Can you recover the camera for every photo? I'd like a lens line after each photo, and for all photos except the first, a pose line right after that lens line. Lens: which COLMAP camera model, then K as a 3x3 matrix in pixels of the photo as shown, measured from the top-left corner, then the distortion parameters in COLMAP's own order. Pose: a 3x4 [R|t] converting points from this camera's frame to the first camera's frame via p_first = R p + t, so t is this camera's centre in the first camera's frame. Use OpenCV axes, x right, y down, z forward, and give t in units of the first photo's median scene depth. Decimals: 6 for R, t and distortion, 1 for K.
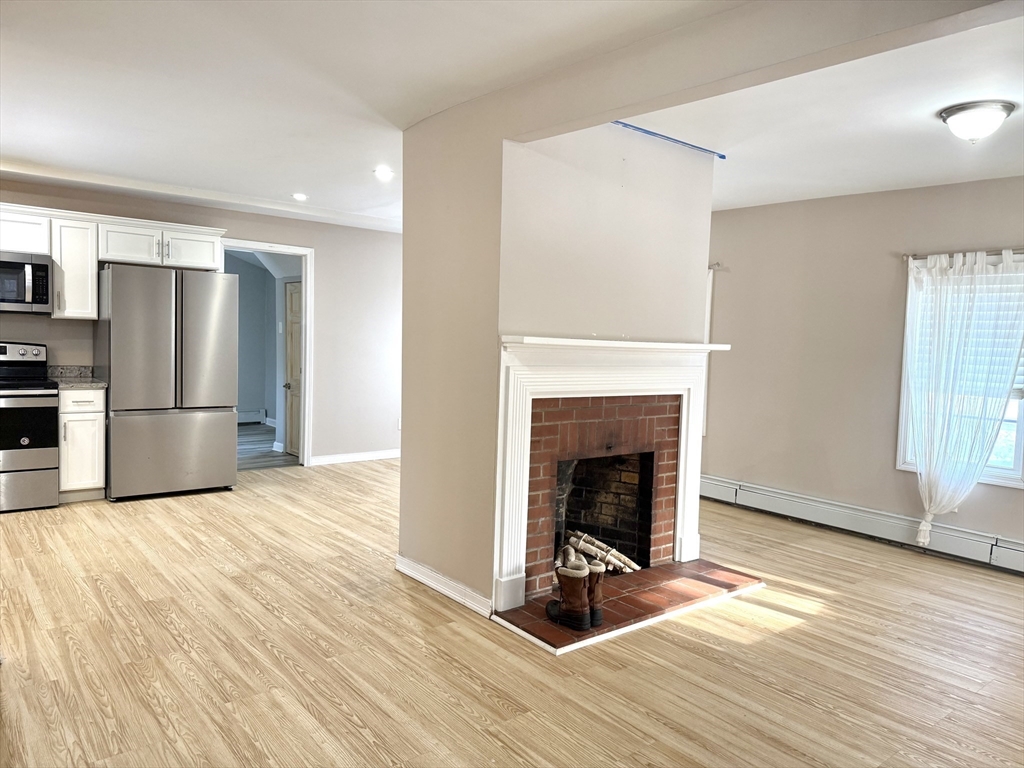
lens RADIAL K [[722.5, 0, 506.8], [0, 722.5, 385.6], [0, 0, 1]] dist [0.067575, -0.079334]
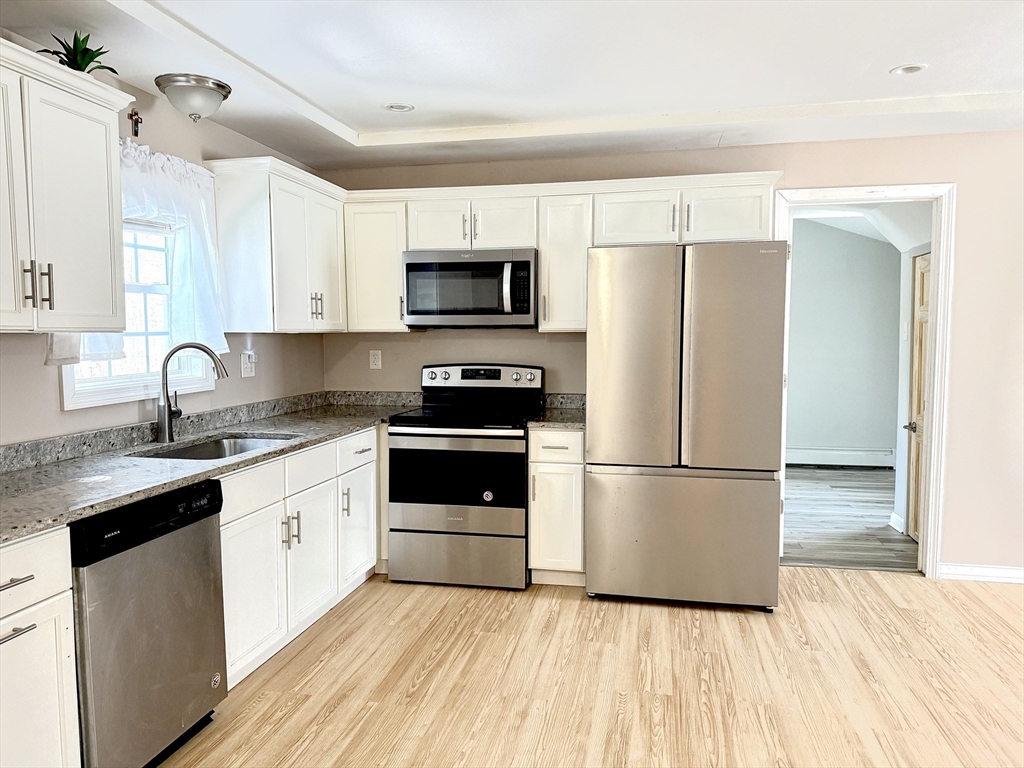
lens RADIAL K [[716.2, 0, 512.0], [0, 716.2, 384.0], [0, 0, 1]] dist [0.069003, -0.094596]
pose [[0.639971, 0.019734, -0.768146, -0.085017], [-0.027718, 0.999612, 0.002587, -0.046478], [0.767899, 0.019636, 0.640270, 0.592149]]
